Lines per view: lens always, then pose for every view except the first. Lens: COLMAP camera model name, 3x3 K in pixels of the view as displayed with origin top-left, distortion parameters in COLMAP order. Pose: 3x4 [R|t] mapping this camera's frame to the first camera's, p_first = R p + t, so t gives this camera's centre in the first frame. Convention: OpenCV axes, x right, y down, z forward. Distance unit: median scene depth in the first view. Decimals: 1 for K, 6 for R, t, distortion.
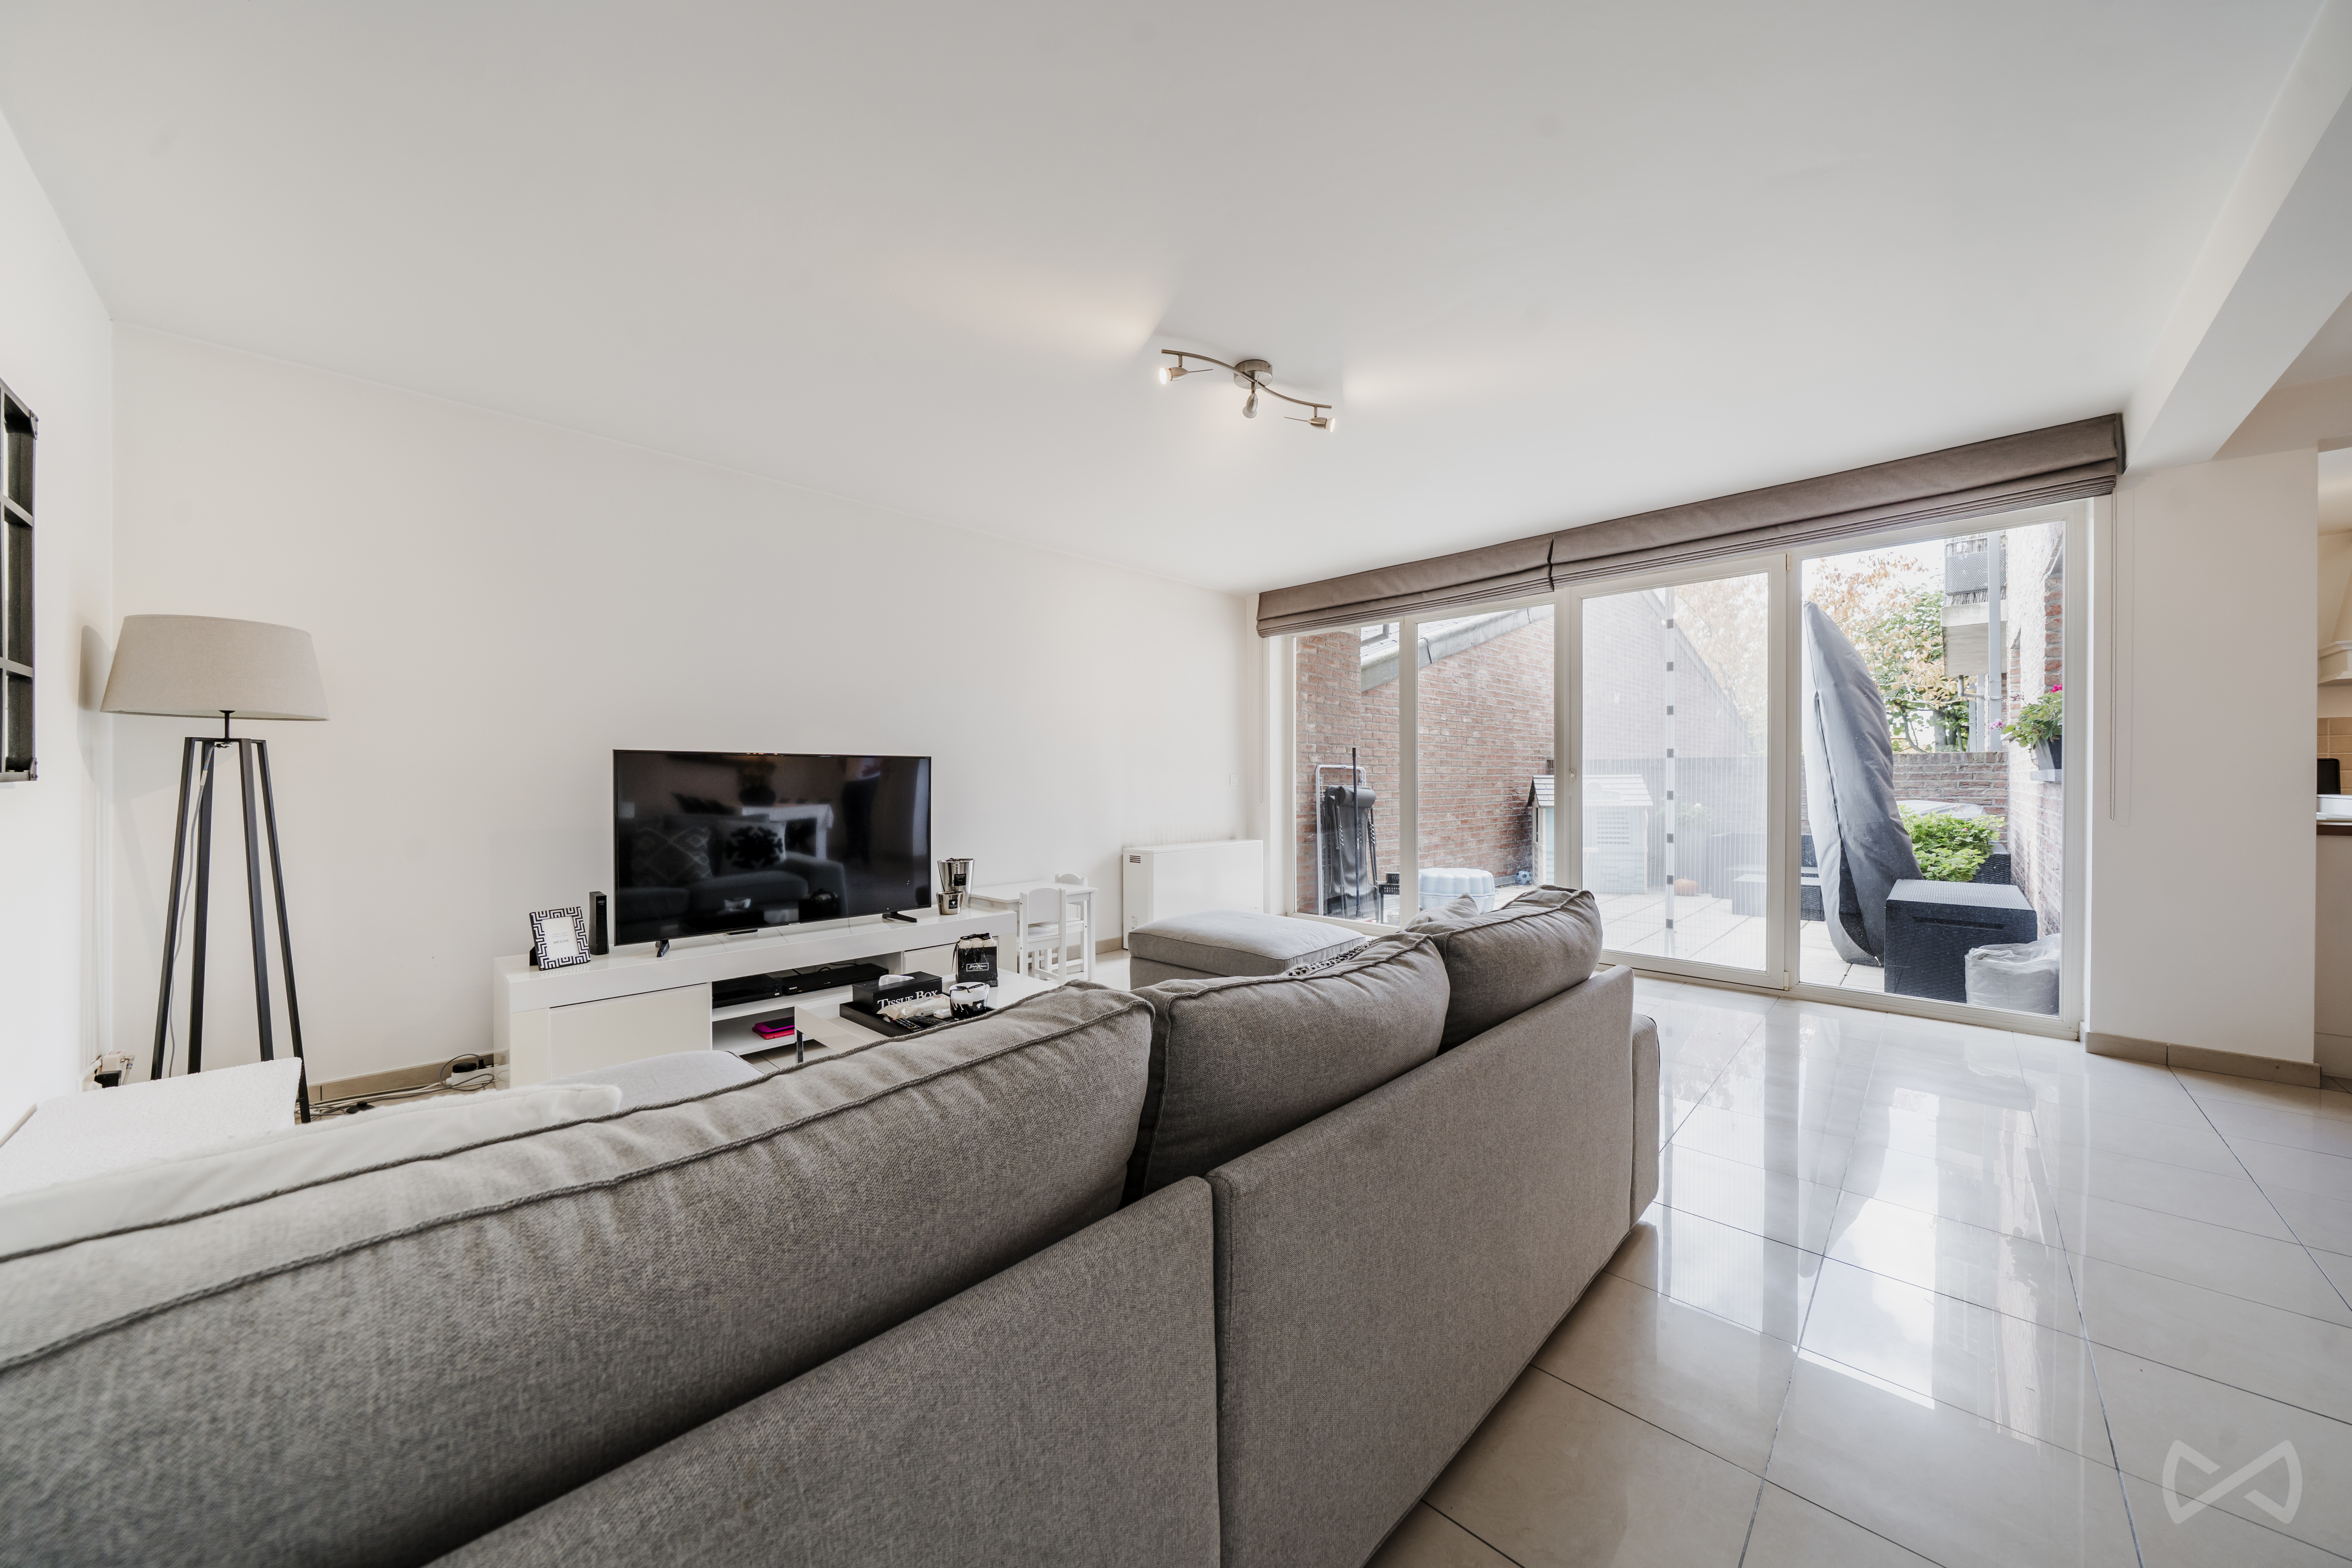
lens RADIAL K [[795.6, 0, 1177.5], [0, 795.6, 787.4], [0, 0, 1]] dist [-0.000375, -0.000096]
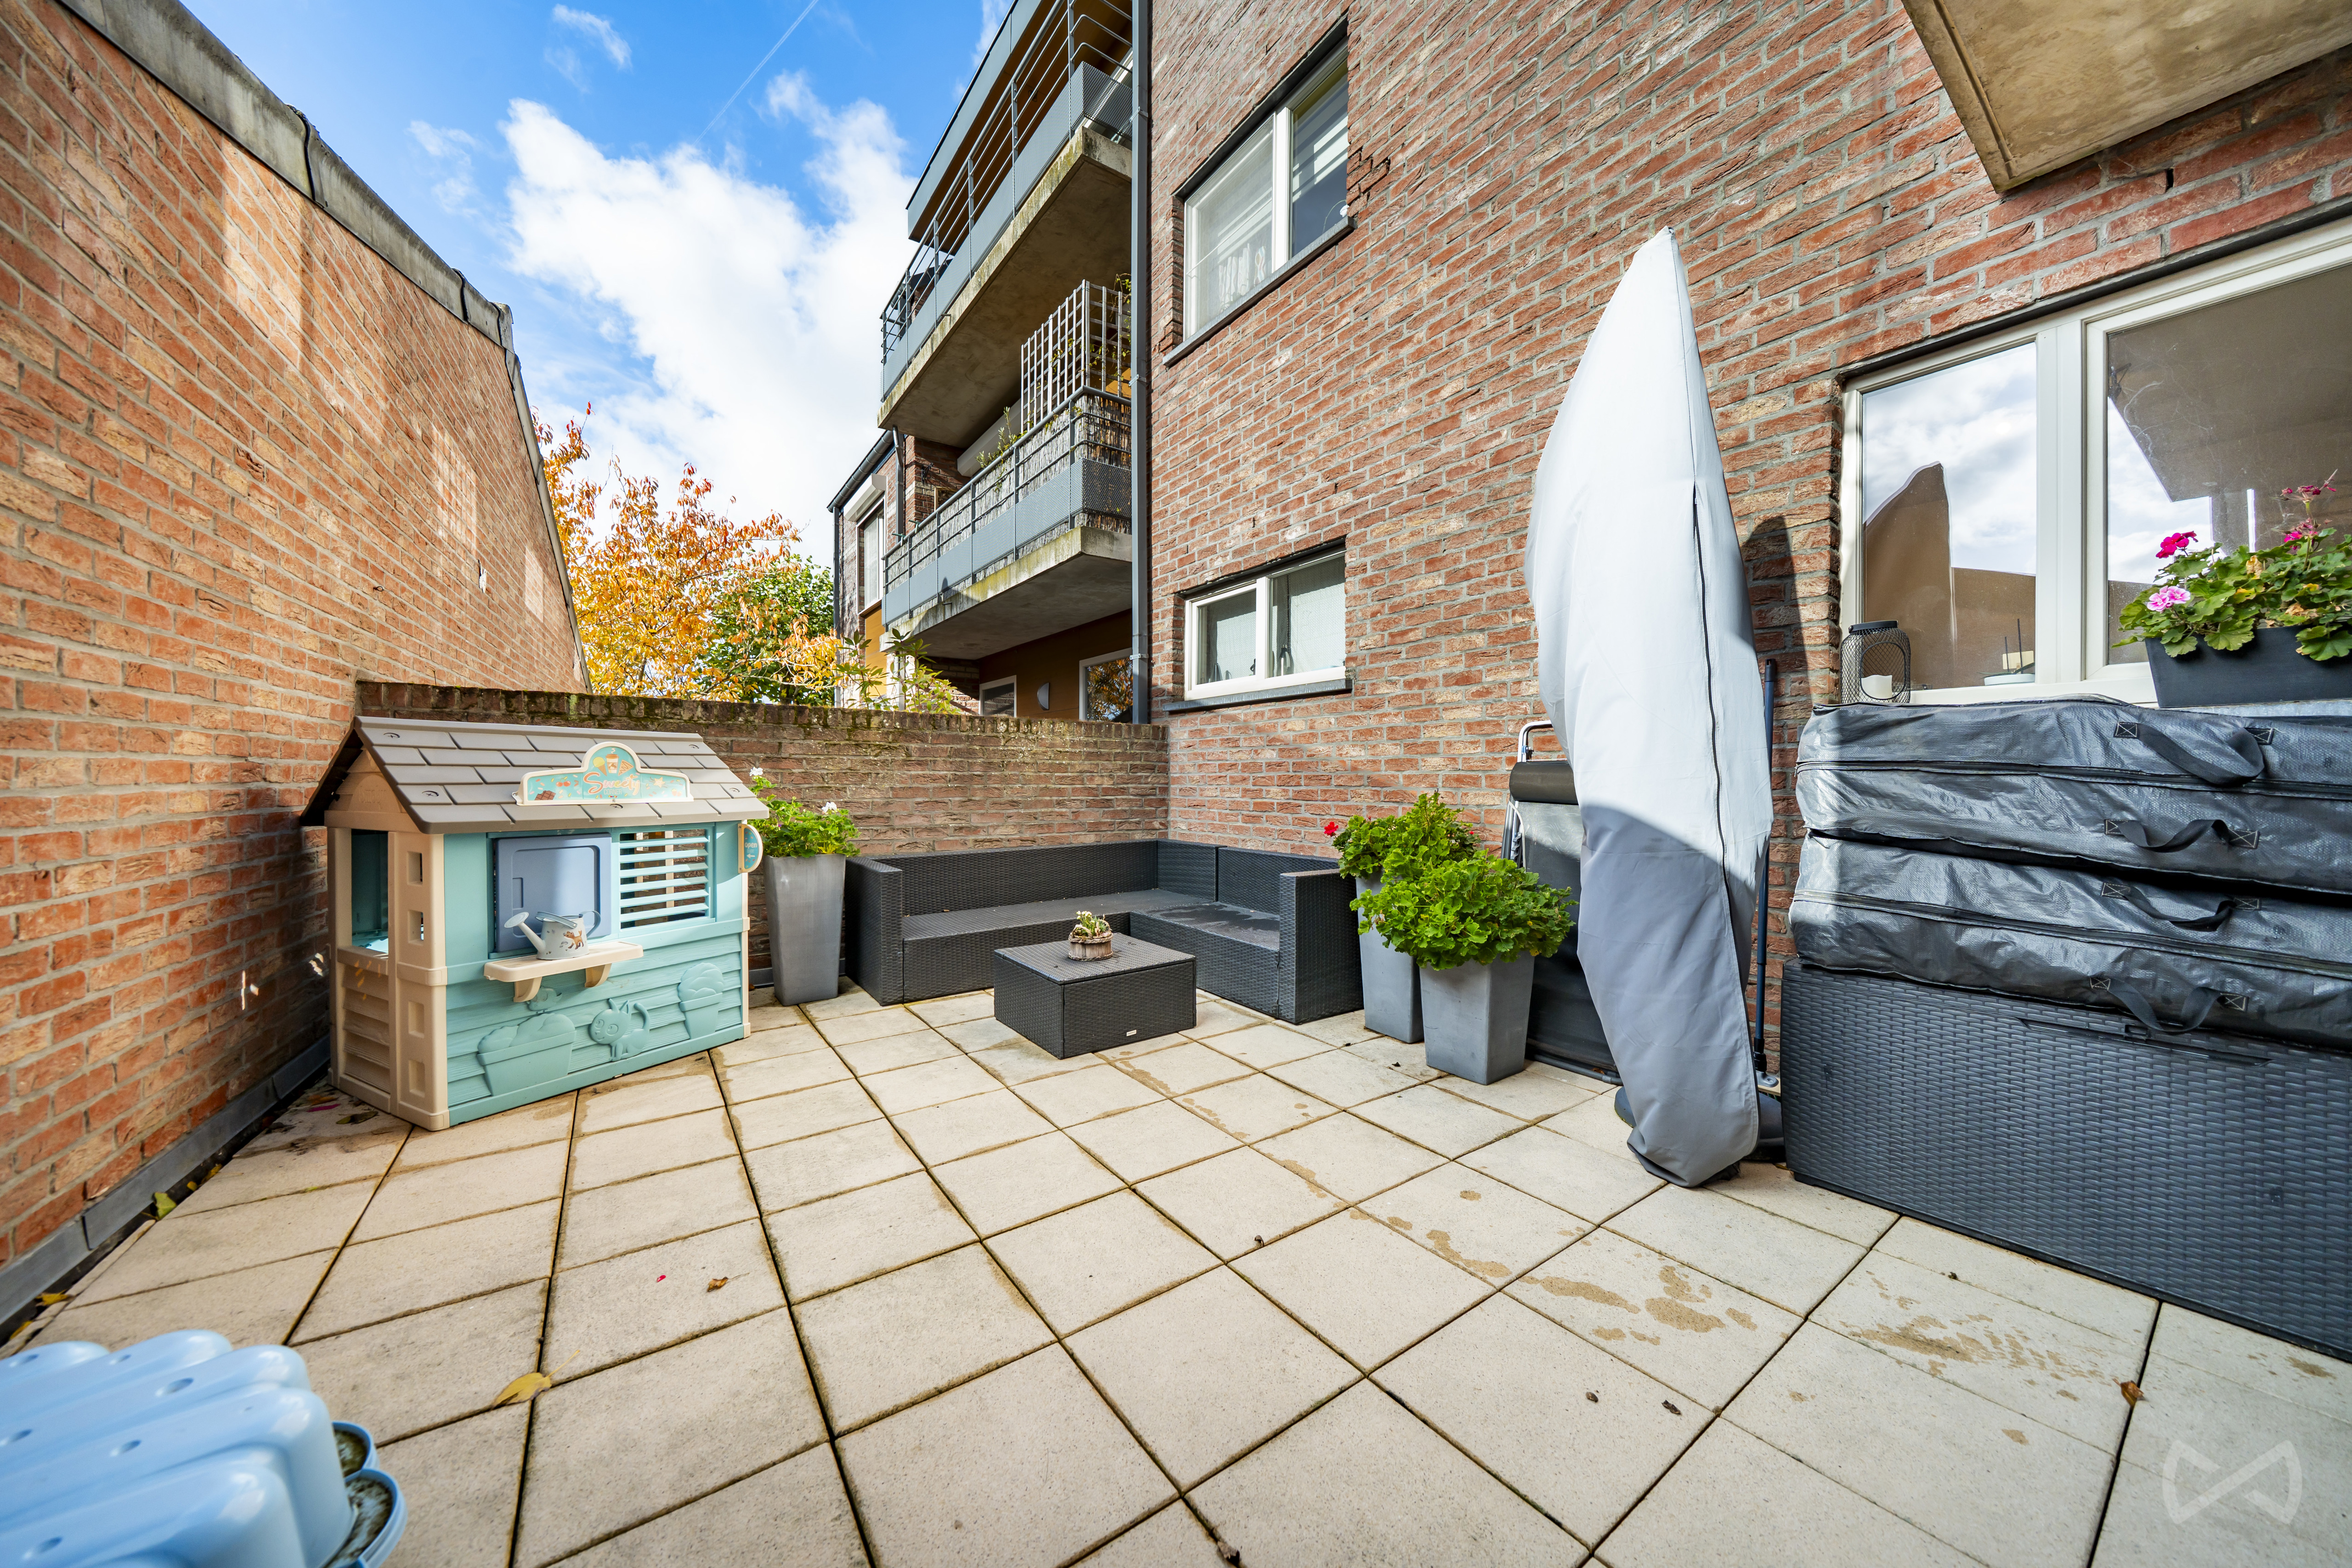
lens RADIAL K [[802.1, 0, 1173.4], [0, 802.1, 789.0], [0, 0, 1]] dist [-0.005249, -0.000246]
pose [[0.189807, -0.005092, 0.981808, 0.228067], [0.003308, 0.999984, 0.004546, 0.010287], [-0.981816, 0.002385, 0.189820, 0.669606]]
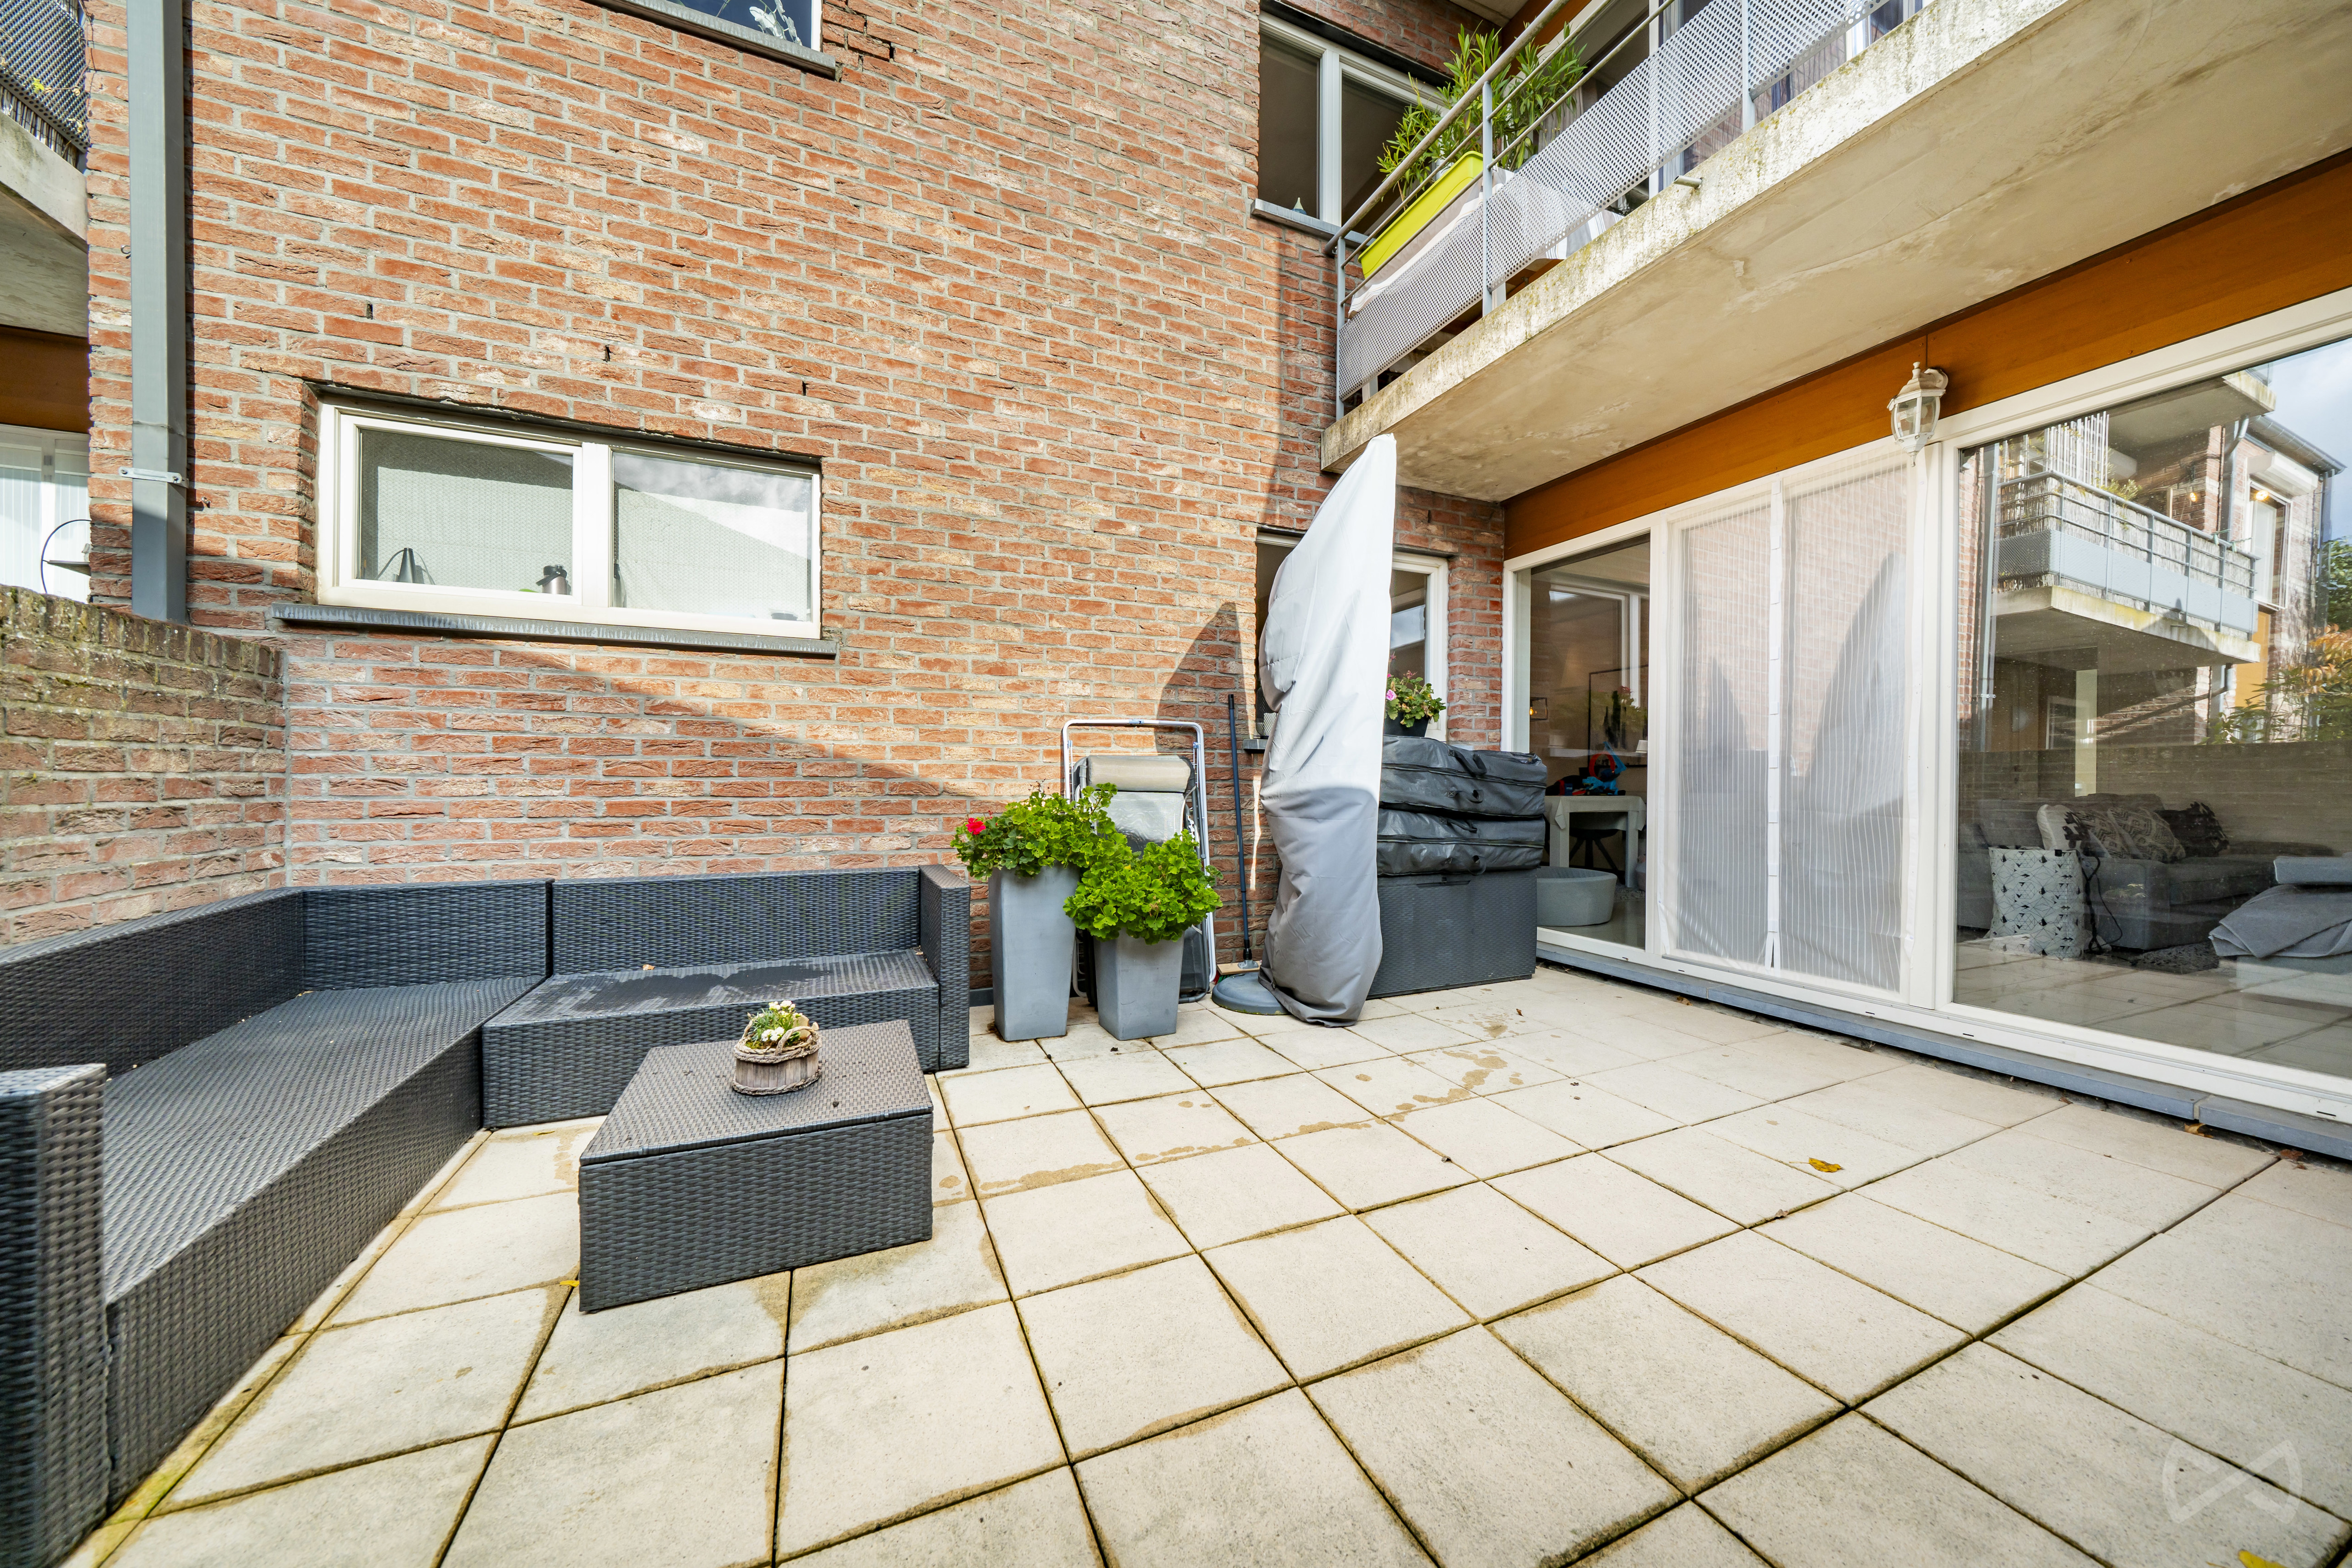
lens RADIAL K [[795.4, 0, 1185.6], [0, 795.4, 785.8], [0, 0, 1]] dist [0.001091, -0.002664]
pose [[-0.929833, -0.002785, 0.367972, 0.415504], [0.001210, 0.999943, 0.010624, 0.011398], [-0.367981, 0.010324, -0.929776, 0.935002]]
